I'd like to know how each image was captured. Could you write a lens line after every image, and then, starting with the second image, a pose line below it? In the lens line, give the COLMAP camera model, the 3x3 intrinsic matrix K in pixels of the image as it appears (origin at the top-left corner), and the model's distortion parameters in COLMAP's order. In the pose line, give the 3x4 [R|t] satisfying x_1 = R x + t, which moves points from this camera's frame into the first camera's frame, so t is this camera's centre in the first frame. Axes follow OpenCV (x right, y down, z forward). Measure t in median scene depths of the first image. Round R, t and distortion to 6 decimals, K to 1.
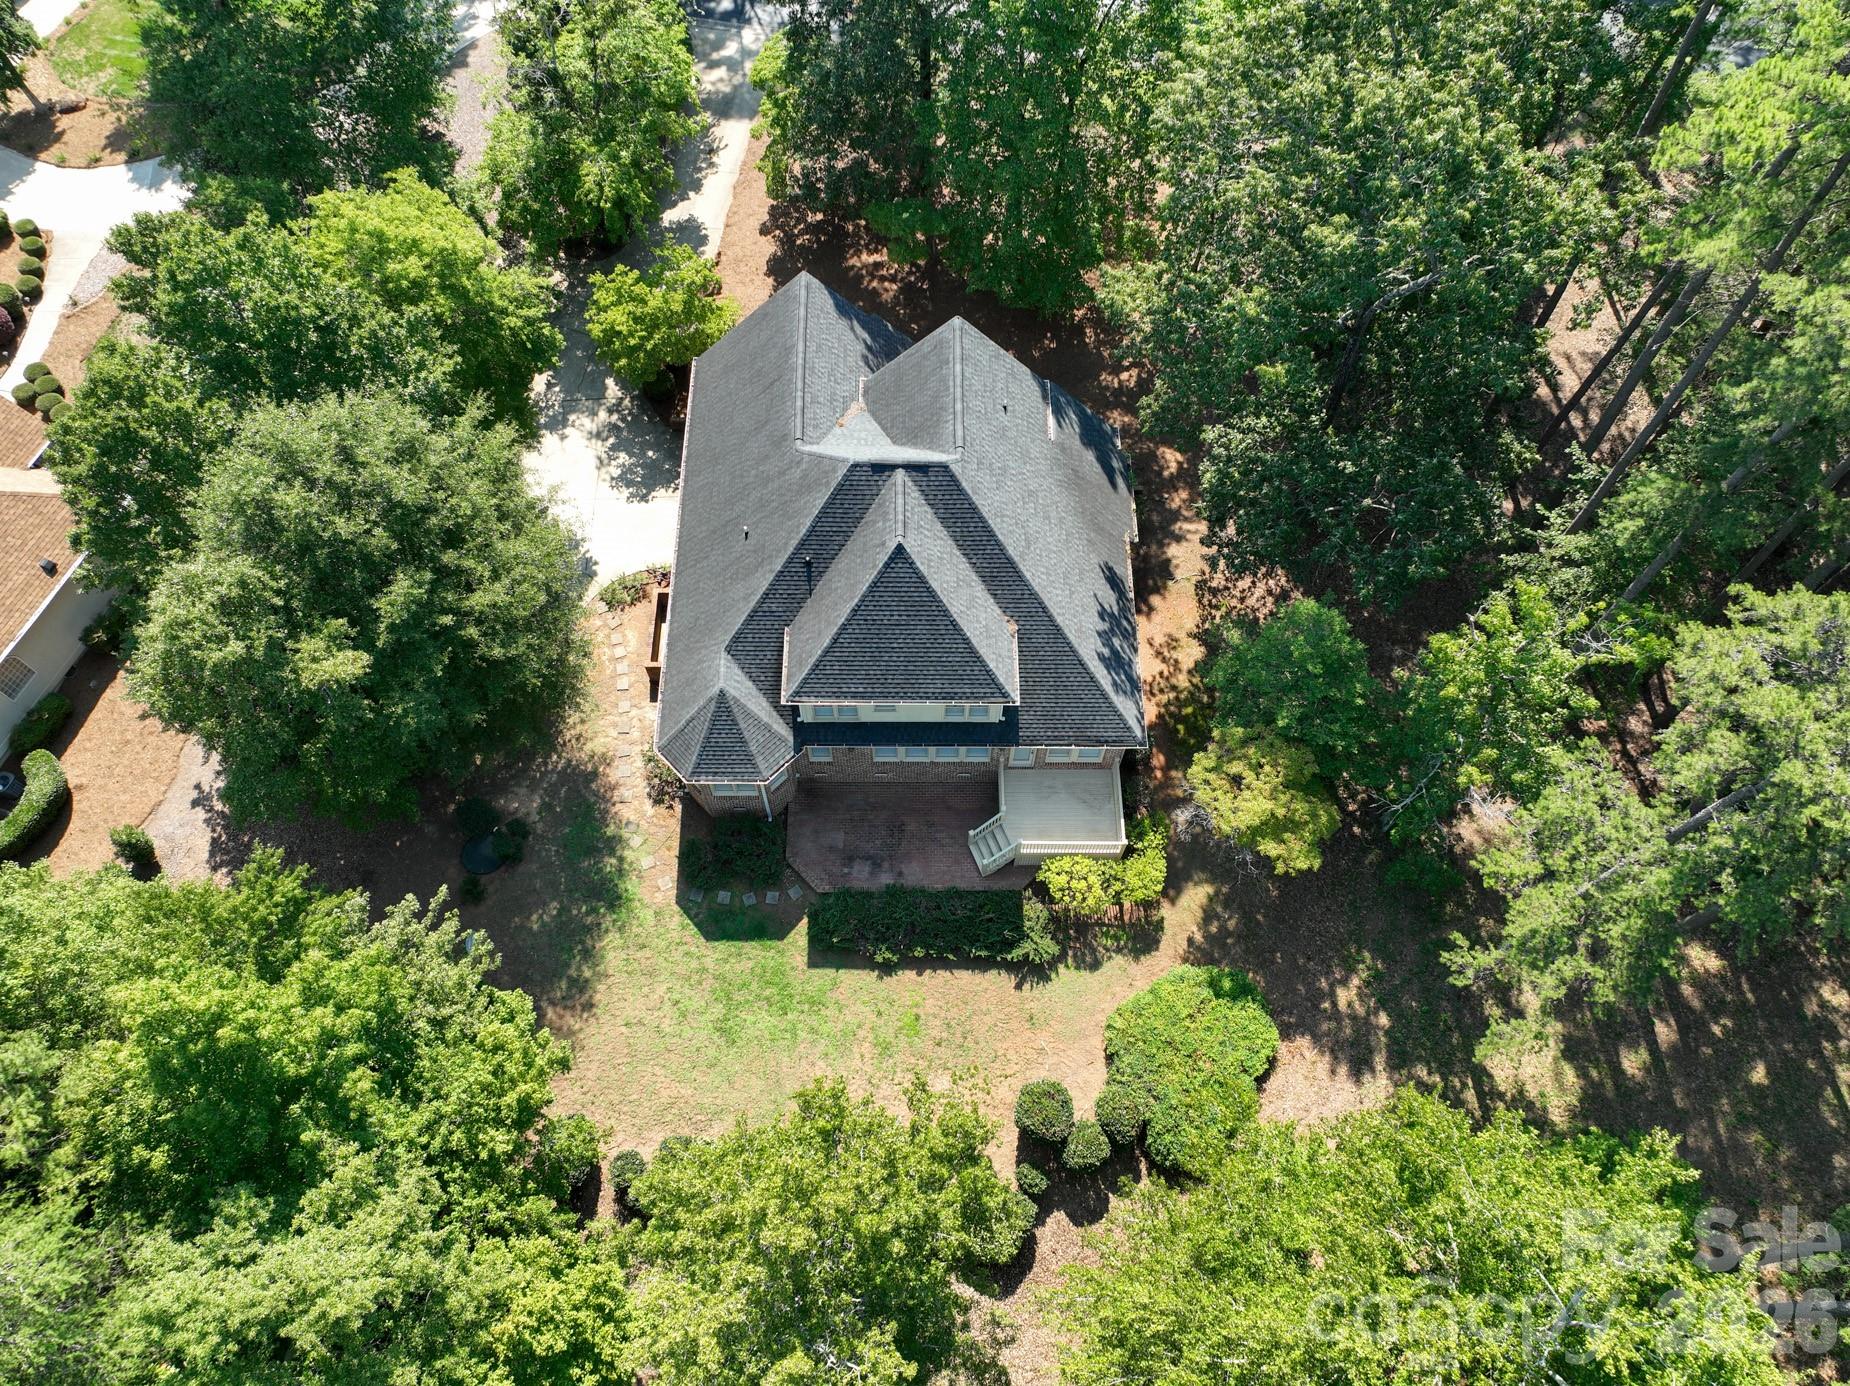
lens RADIAL K [[1344.1, 0, 923.5], [0, 1344.1, 685.2], [0, 0, 1]] dist [0.006520, 0.005831]
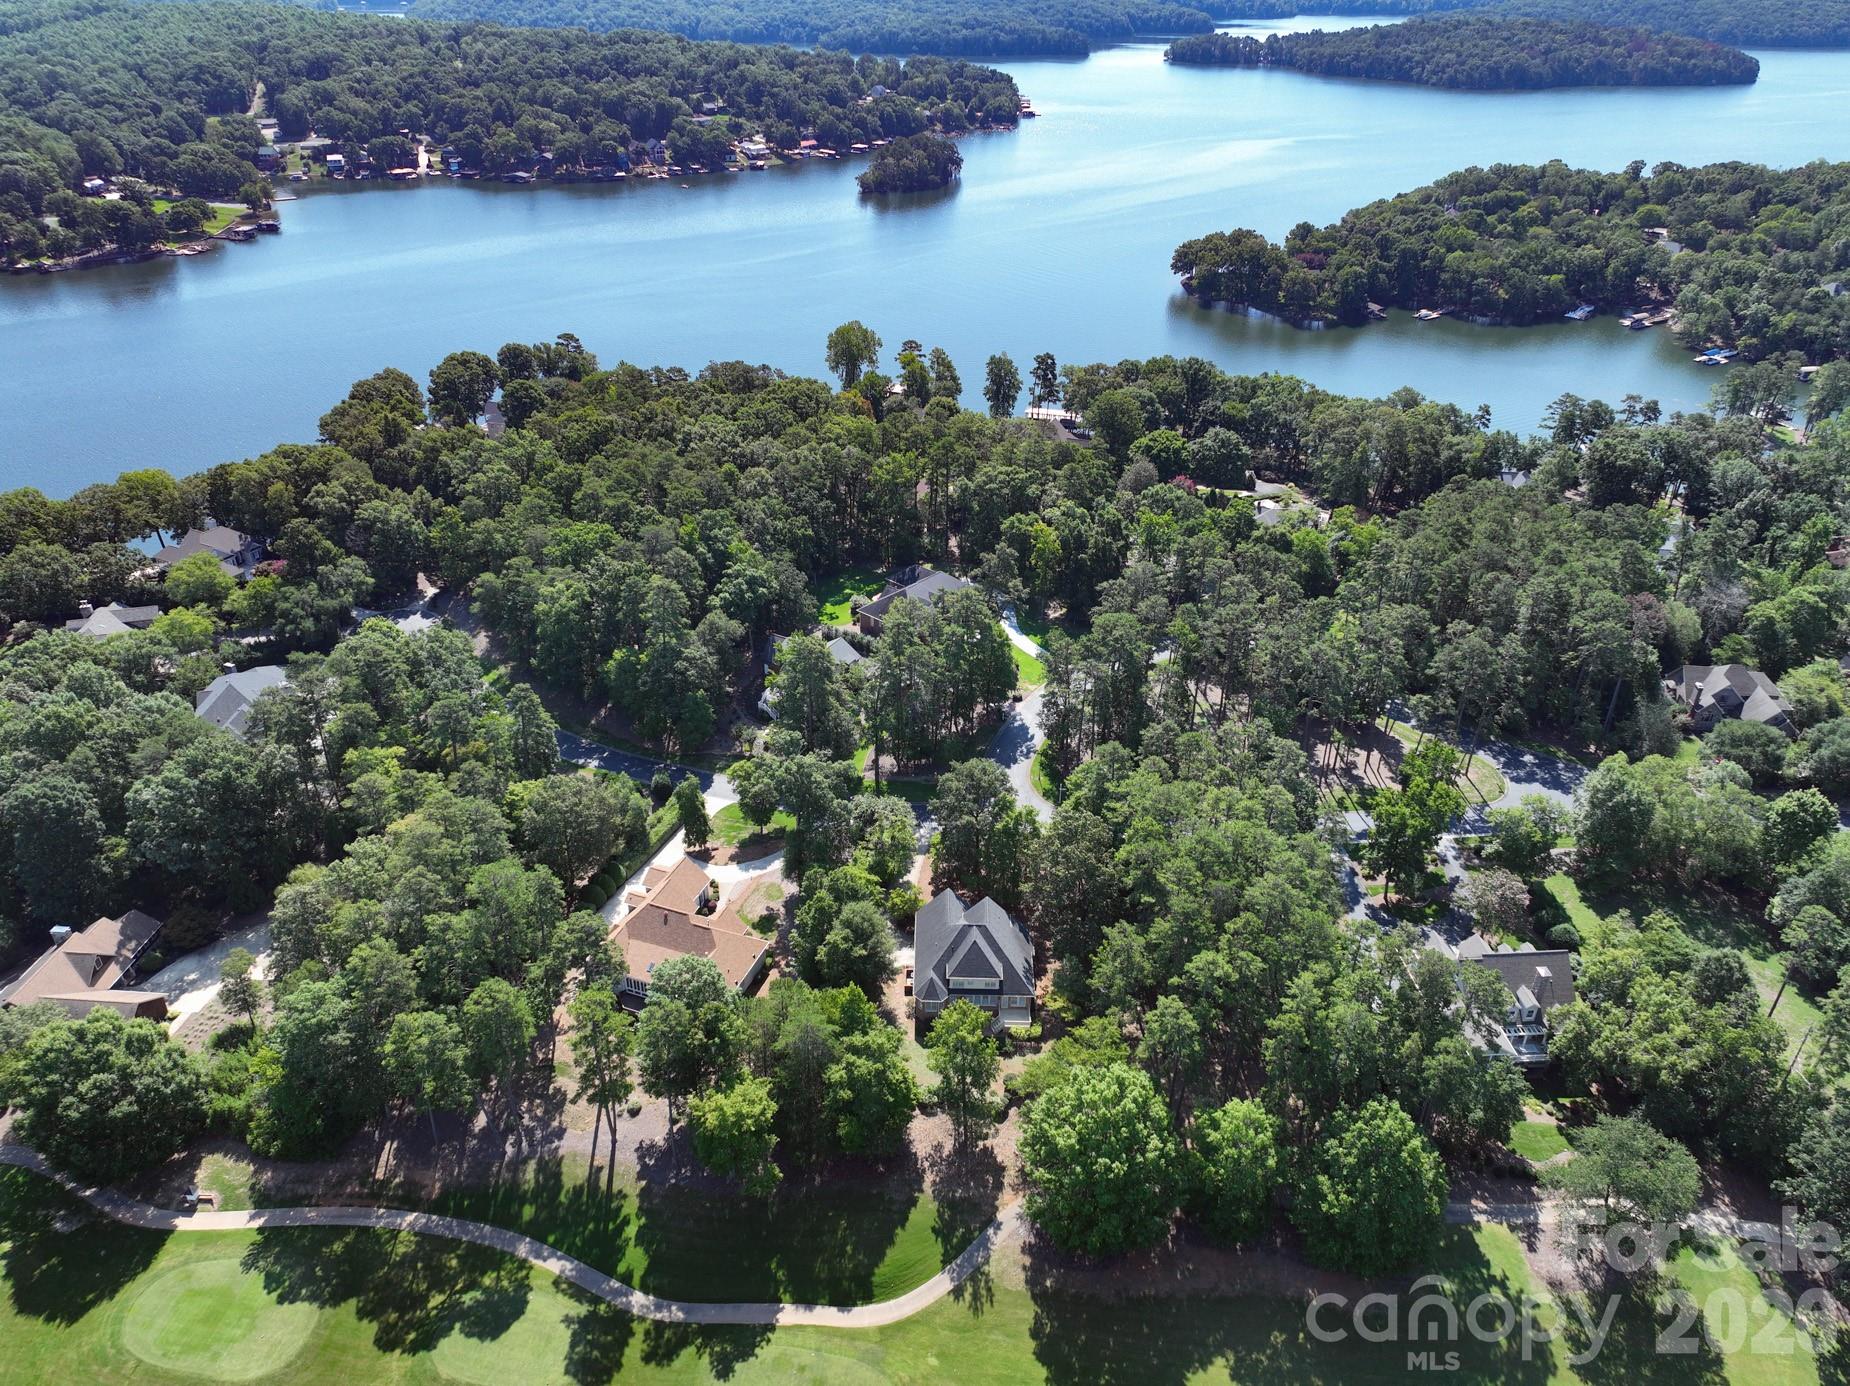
lens RADIAL K [[1344.1, 0, 924.5], [0, 1344.1, 690.3], [0, 0, 1]] dist [0.006520, 0.005831]
pose [[0.999815, 0.014183, -0.012974, -0.121738], [-0.018850, 0.855513, -0.517438, 1.310226], [0.003760, 0.517587, 0.855623, -2.828431]]
